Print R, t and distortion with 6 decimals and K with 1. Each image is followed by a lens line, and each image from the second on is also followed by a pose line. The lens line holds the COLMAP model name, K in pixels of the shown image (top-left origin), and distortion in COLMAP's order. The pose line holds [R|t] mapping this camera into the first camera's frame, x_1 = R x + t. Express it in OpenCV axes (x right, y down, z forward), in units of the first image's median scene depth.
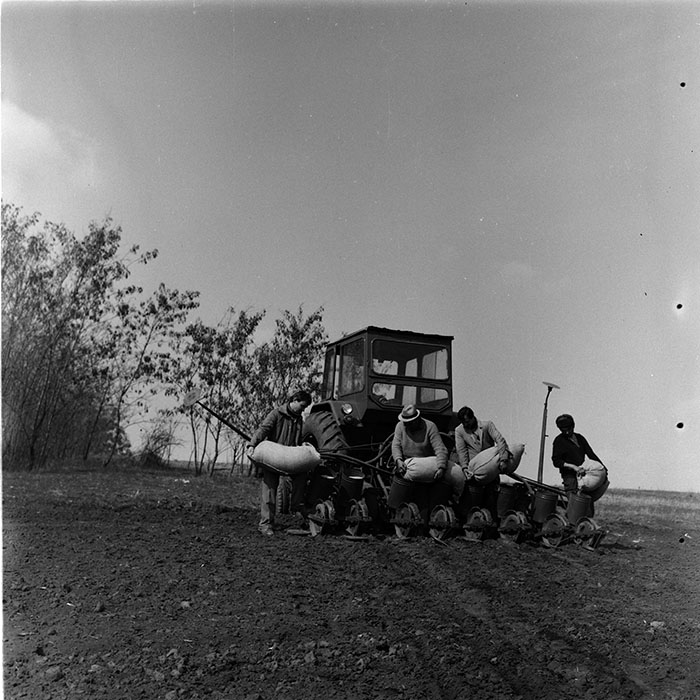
lens RADIAL K [[975.7, 0, 350.0], [0, 975.7, 350.0], [0, 0, 1]] dist [0.022816, -0.060296]
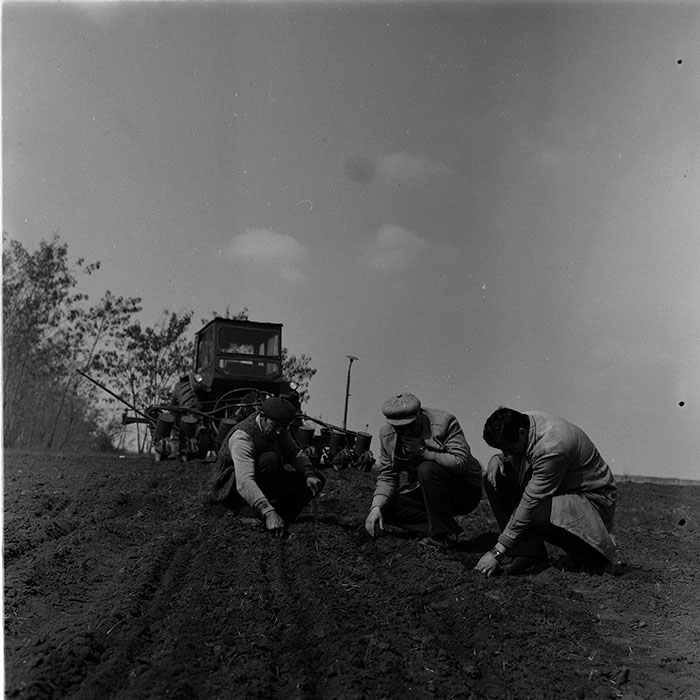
lens RADIAL K [[975.7, 0, 350.0], [0, 975.7, 350.0], [0, 0, 1]] dist [0.022816, -0.060296]
pose [[0.999710, -0.023532, 0.005044, 0.090667], [0.023557, 0.999711, -0.004855, 0.014593], [-0.004928, 0.004973, 0.999975, -0.163394]]
